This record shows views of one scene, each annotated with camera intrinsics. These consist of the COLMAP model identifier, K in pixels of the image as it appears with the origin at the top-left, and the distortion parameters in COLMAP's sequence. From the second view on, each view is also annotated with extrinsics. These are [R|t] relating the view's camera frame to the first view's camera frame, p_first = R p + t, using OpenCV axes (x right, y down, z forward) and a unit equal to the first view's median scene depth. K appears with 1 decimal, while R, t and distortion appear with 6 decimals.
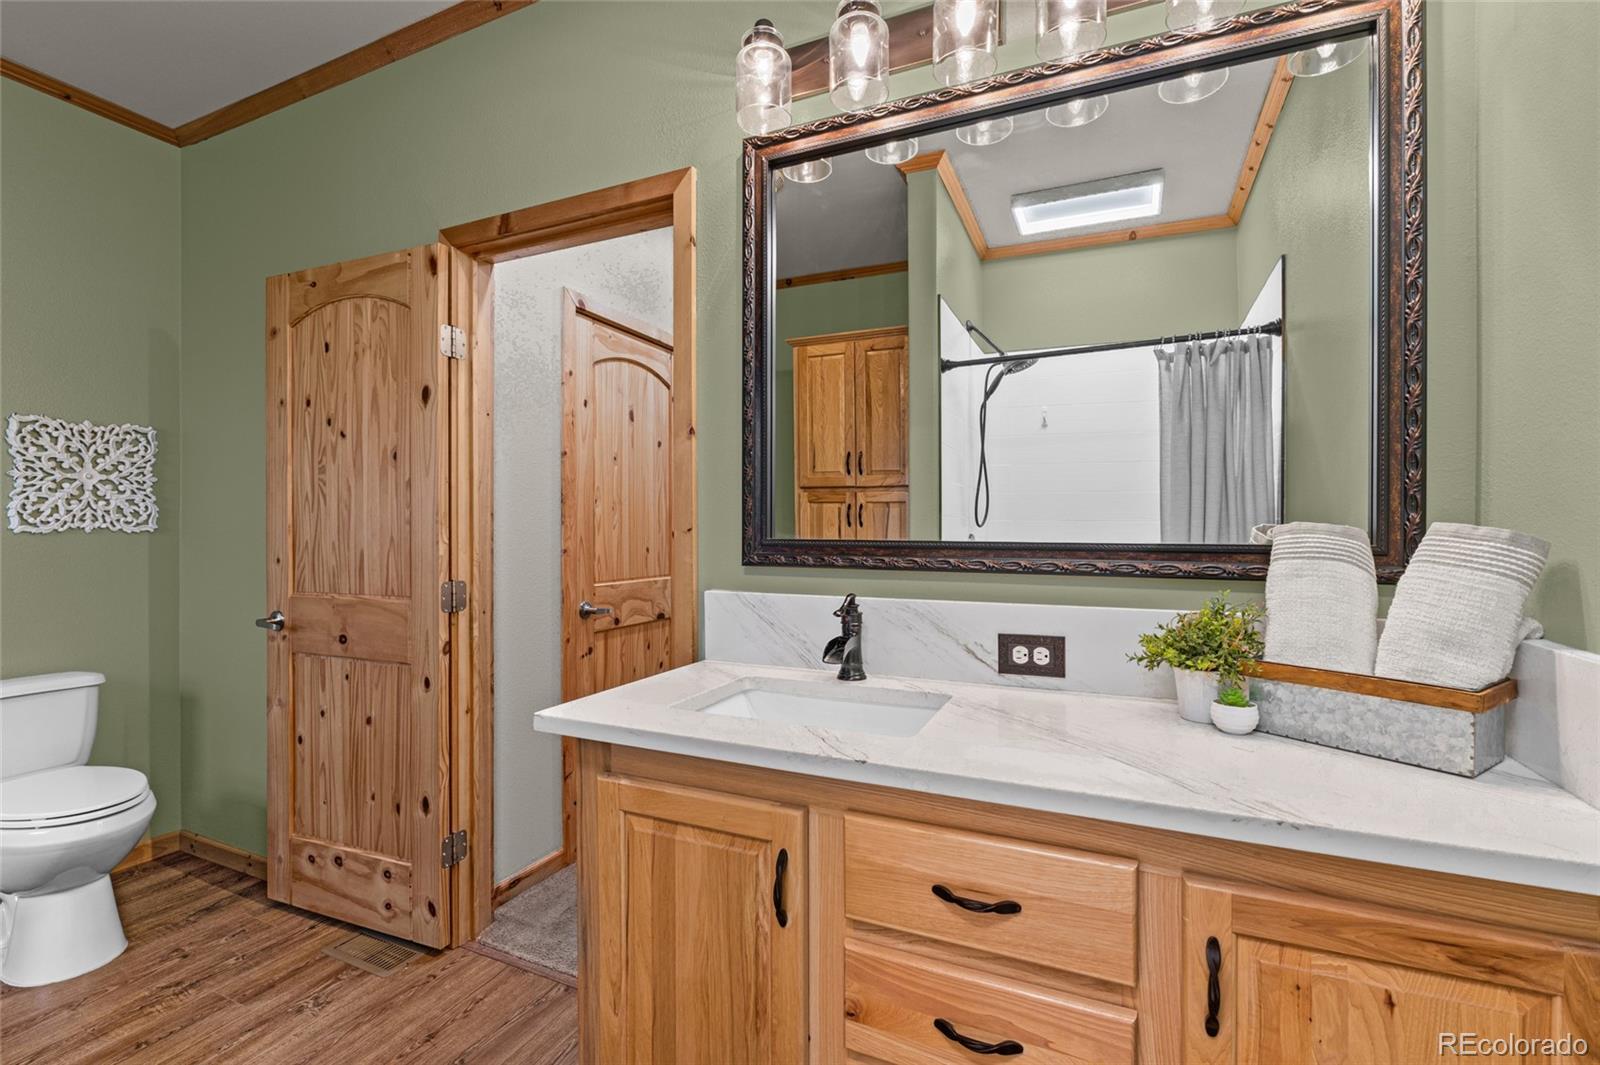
lens RADIAL K [[703.7, 0, 800.0], [0, 703.7, 532.5], [0, 0, 1]] dist [-0.005852, 0.000105]
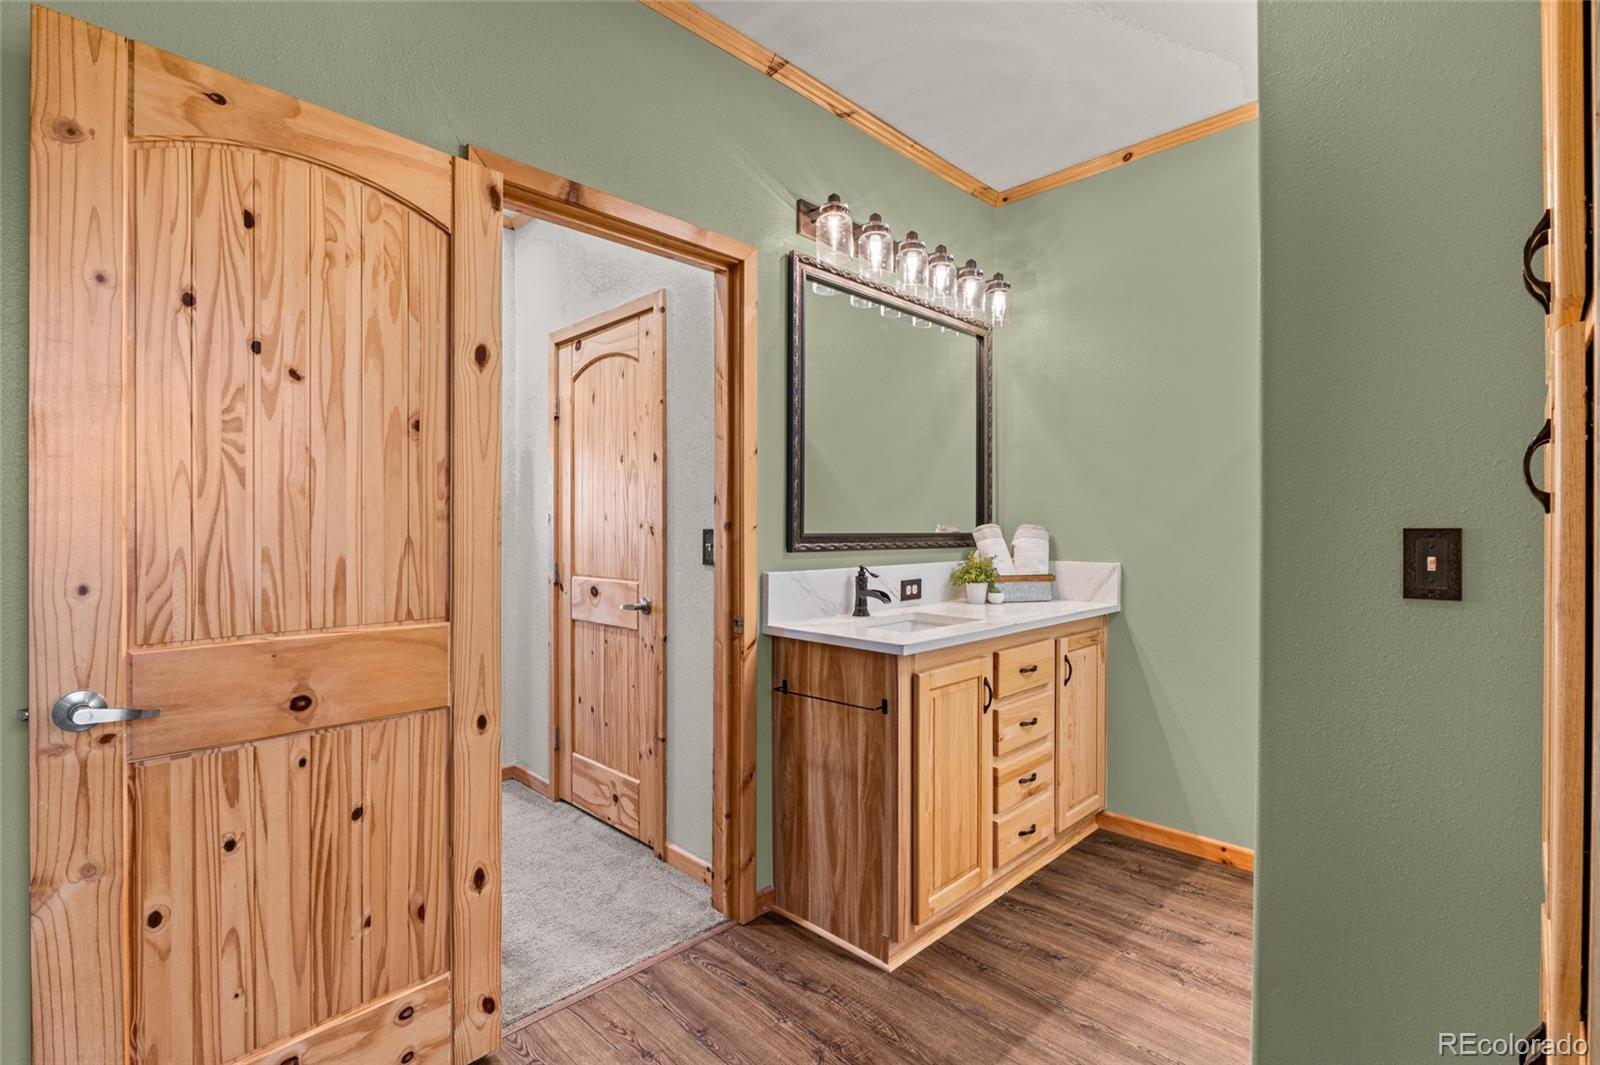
lens RADIAL K [[742.8, 0, 799.6], [0, 742.8, 527.2], [0, 0, 1]] dist [-0.007875, -0.000183]
pose [[0.349396, -0.002655, 0.936971, -1.159122], [0.002339, 0.999995, 0.001962, -0.005248], [-0.936972, 0.001506, 0.349400, 0.368893]]
